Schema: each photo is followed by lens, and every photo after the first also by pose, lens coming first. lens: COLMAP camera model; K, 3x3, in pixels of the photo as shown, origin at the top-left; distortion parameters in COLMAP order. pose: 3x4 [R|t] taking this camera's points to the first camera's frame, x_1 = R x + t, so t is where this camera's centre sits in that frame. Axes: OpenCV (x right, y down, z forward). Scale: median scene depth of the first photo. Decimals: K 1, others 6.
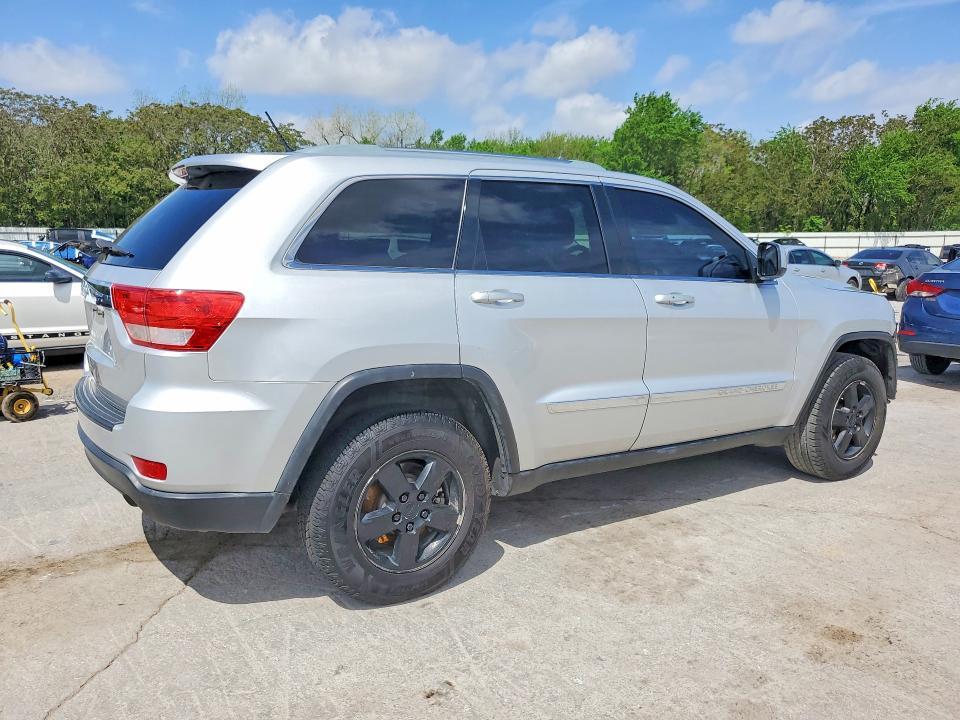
lens RADIAL K [[780.6, 0, 480.0], [0, 780.6, 360.0], [0, 0, 1]] dist [0.001194, 0.042210]
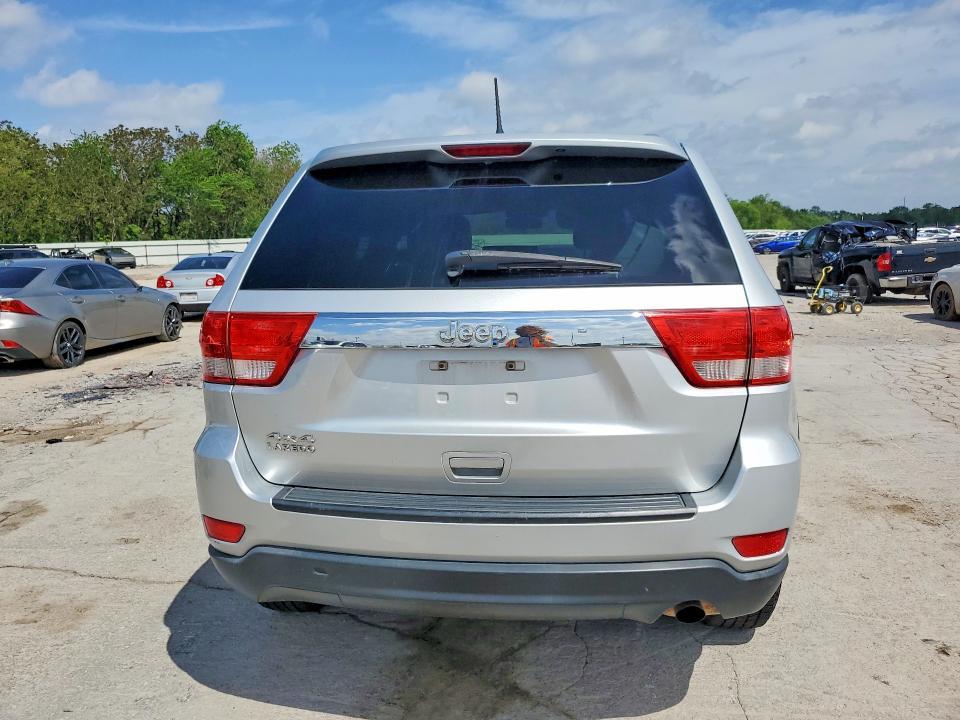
lens RADIAL K [[762.1, 0, 504.6], [0, 762.1, 359.7], [0, 0, 1]] dist [0.008197, 0.011667]
pose [[0.618146, -0.139756, 0.773540, -0.054788], [0.145830, 0.987374, 0.061855, -0.005980], [-0.772418, 0.074570, 0.630722, 0.034529]]
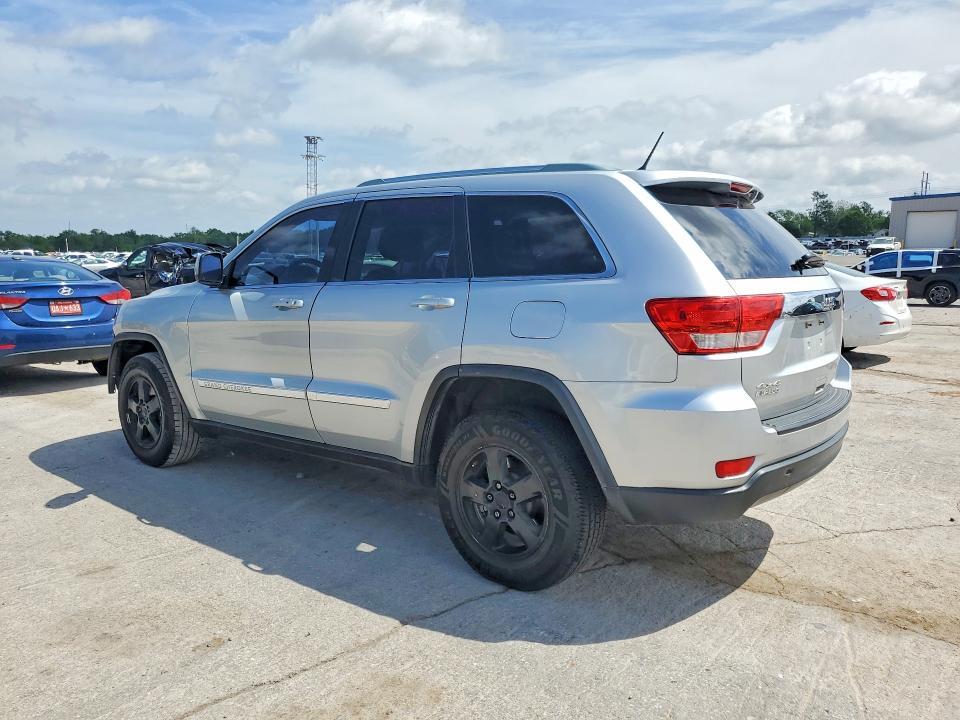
lens RADIAL K [[780.6, 0, 480.0], [0, 780.6, 360.0], [0, 0, 1]] dist [0.001194, 0.042210]
pose [[-0.353873, -0.126022, 0.926764, -0.074982], [0.136158, 0.973383, 0.184352, -0.015179], [-0.925329, 0.191424, -0.327296, 0.102401]]
